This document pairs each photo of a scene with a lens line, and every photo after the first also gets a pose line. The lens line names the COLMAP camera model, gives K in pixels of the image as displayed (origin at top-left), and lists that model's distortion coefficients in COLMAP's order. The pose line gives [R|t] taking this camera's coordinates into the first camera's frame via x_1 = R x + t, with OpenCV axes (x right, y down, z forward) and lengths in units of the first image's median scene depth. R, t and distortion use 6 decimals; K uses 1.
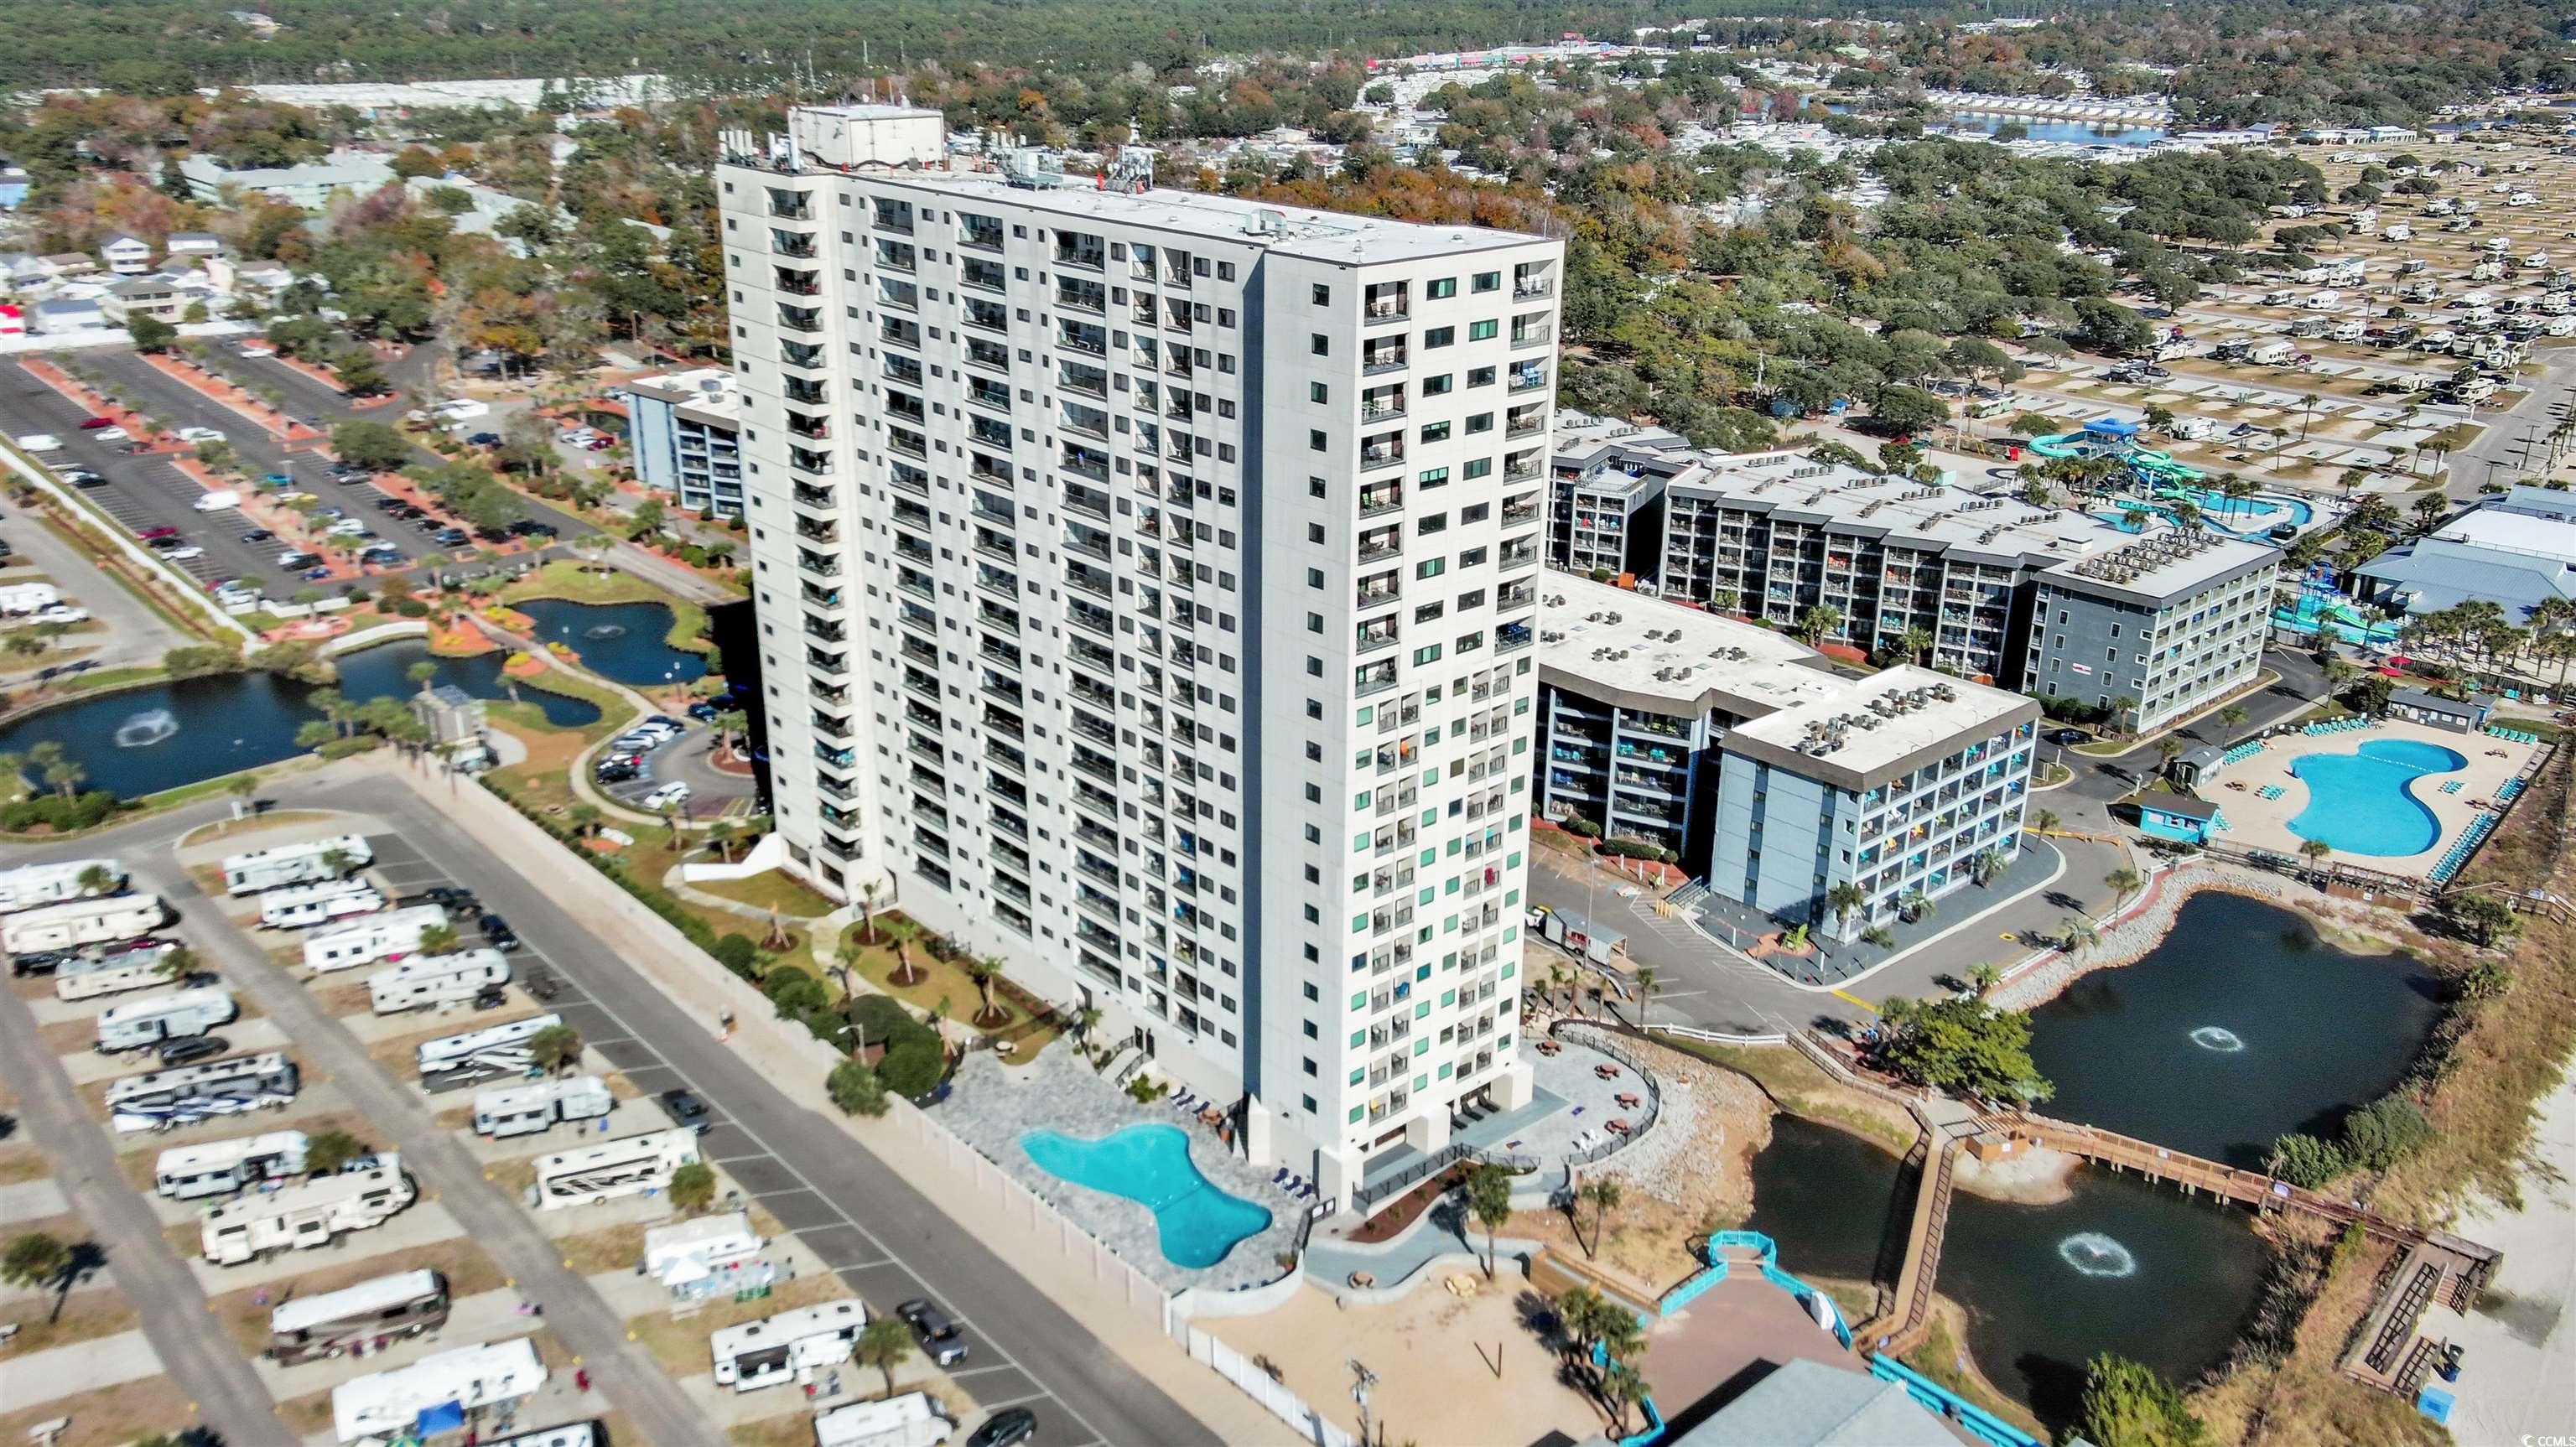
lens RADIAL K [[2080.6, 0, 1242.3], [0, 2080.6, 734.6], [0, 0, 1]] dist [0.082085, -0.037627]
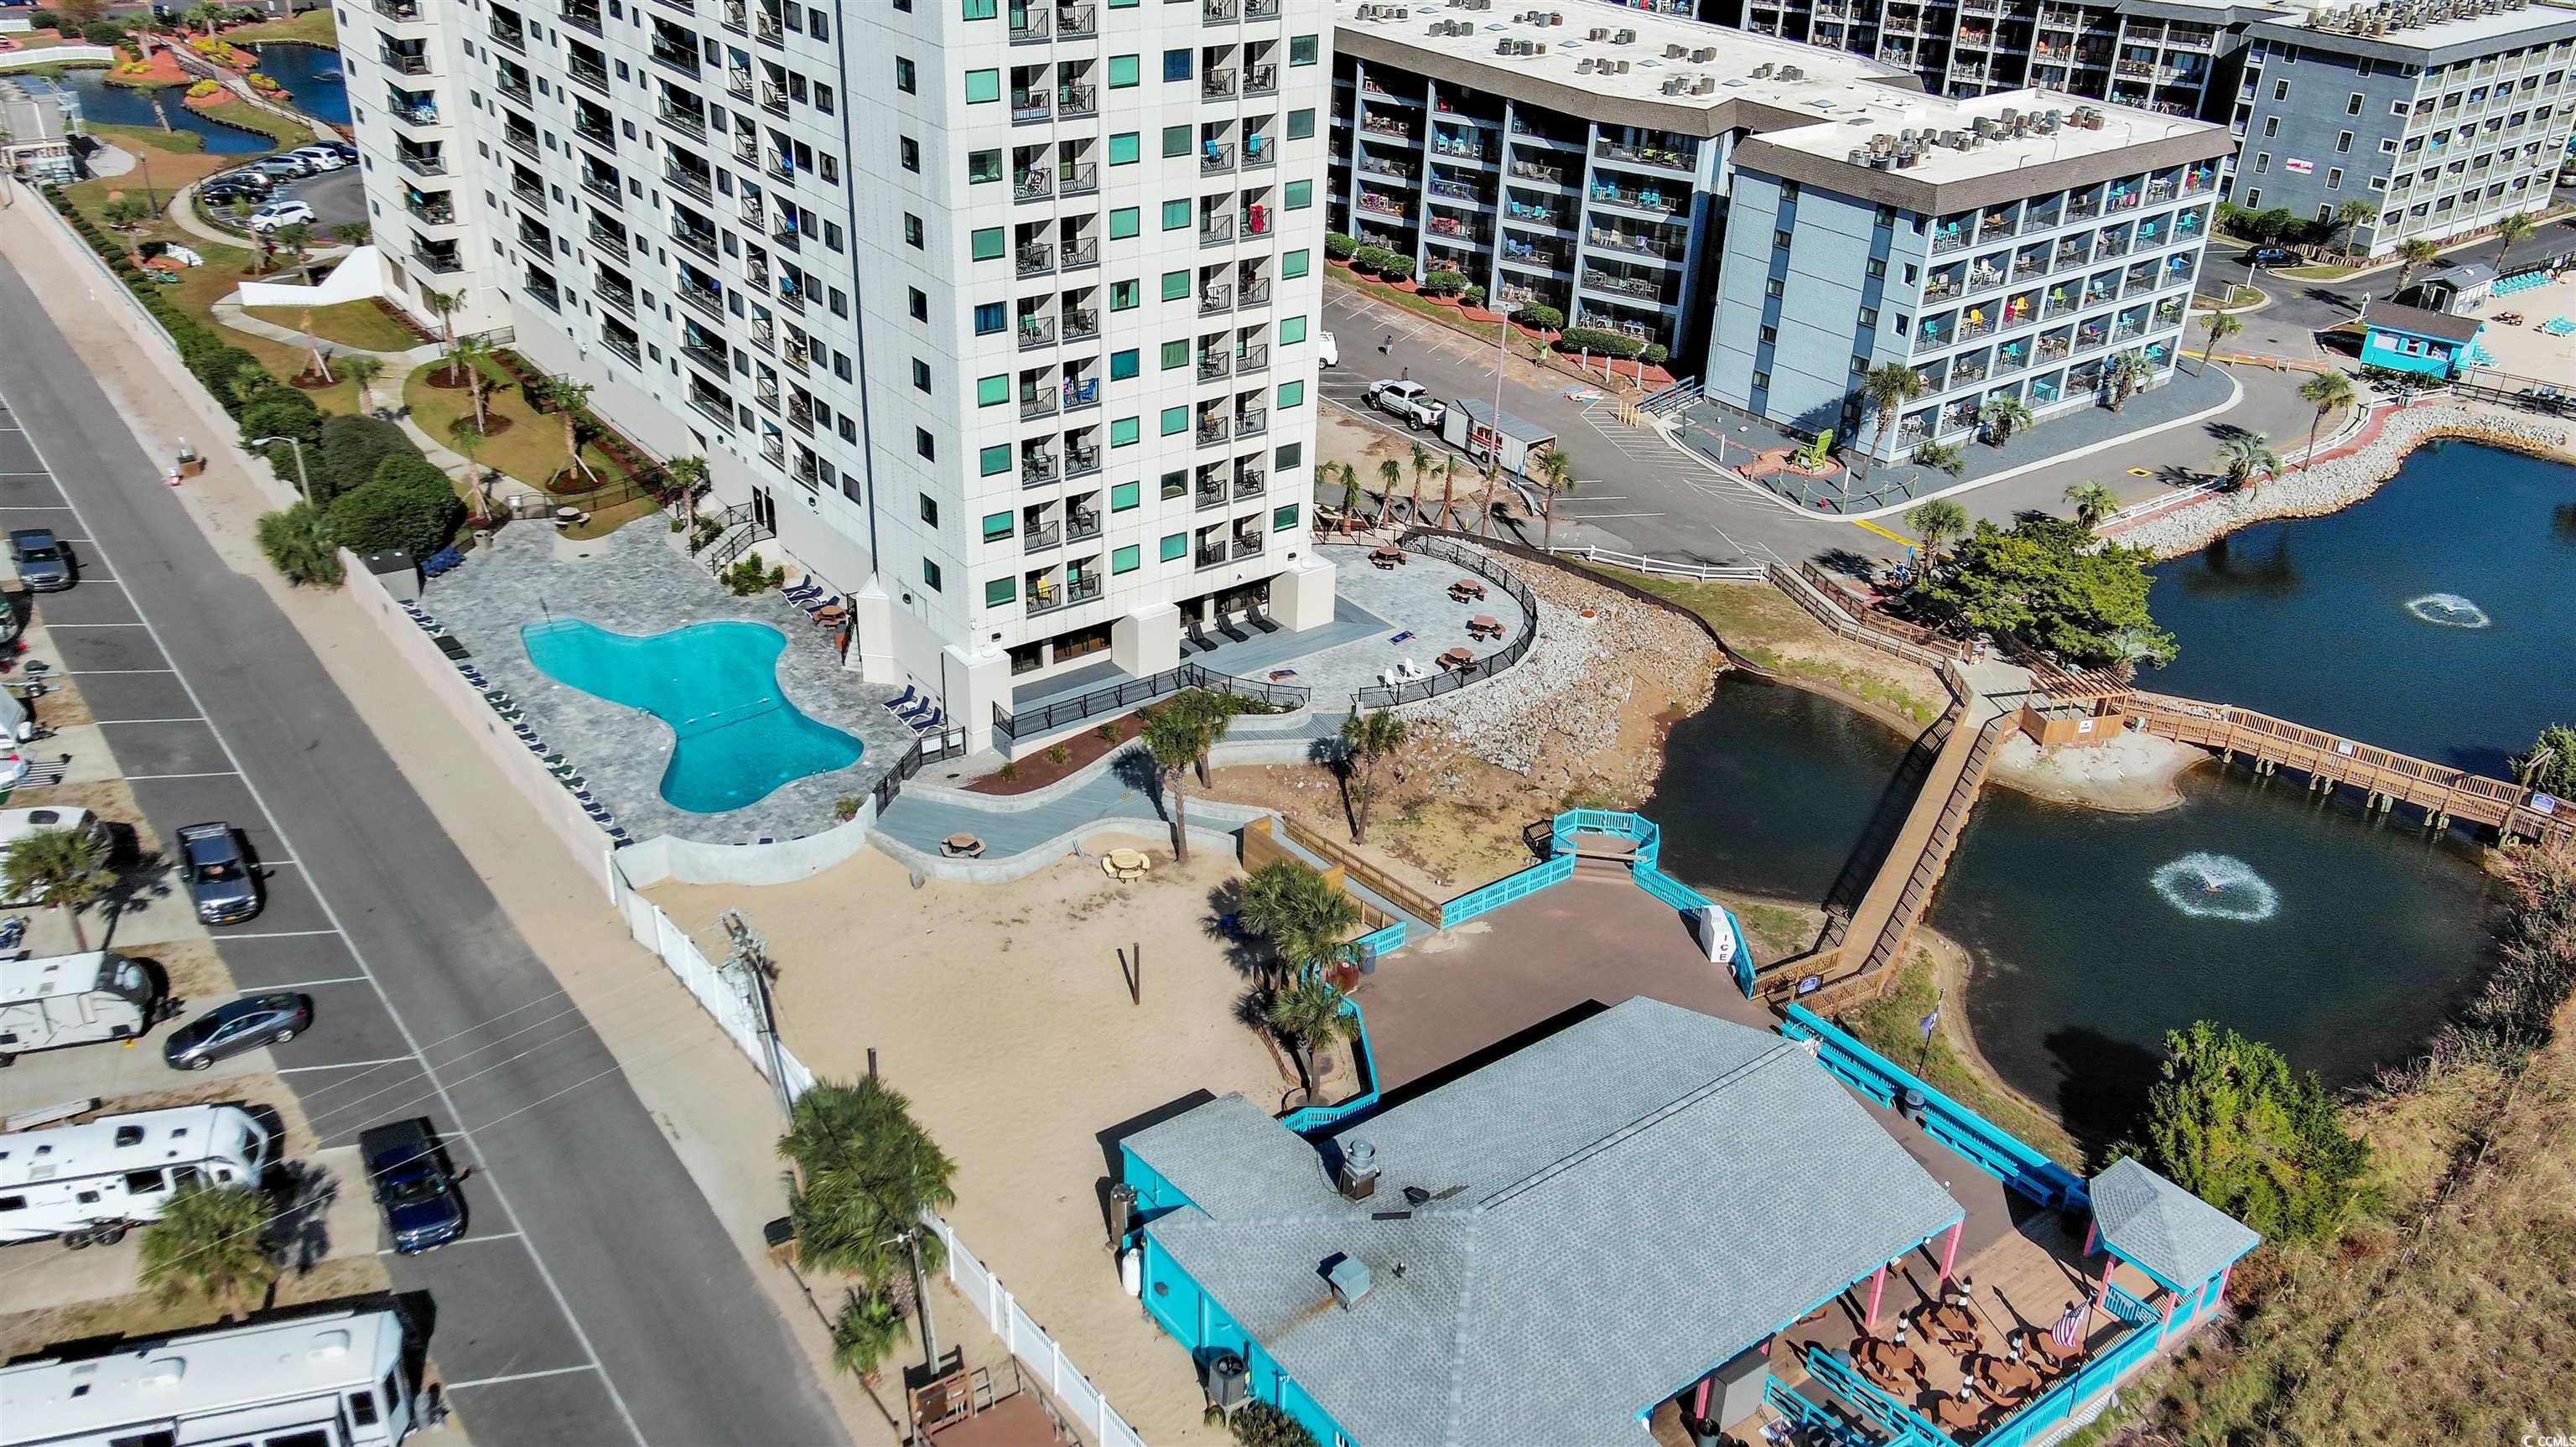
lens RADIAL K [[2123.5, 0, 1248.3], [0, 2123.5, 734.6], [0, 0, 1]] dist [0.065201, -0.059762]
pose [[0.996249, 0.061581, -0.060799, 0.147627], [-0.053974, 0.991345, 0.119672, 0.128335], [0.067643, -0.115941, 0.990950, 0.341465]]
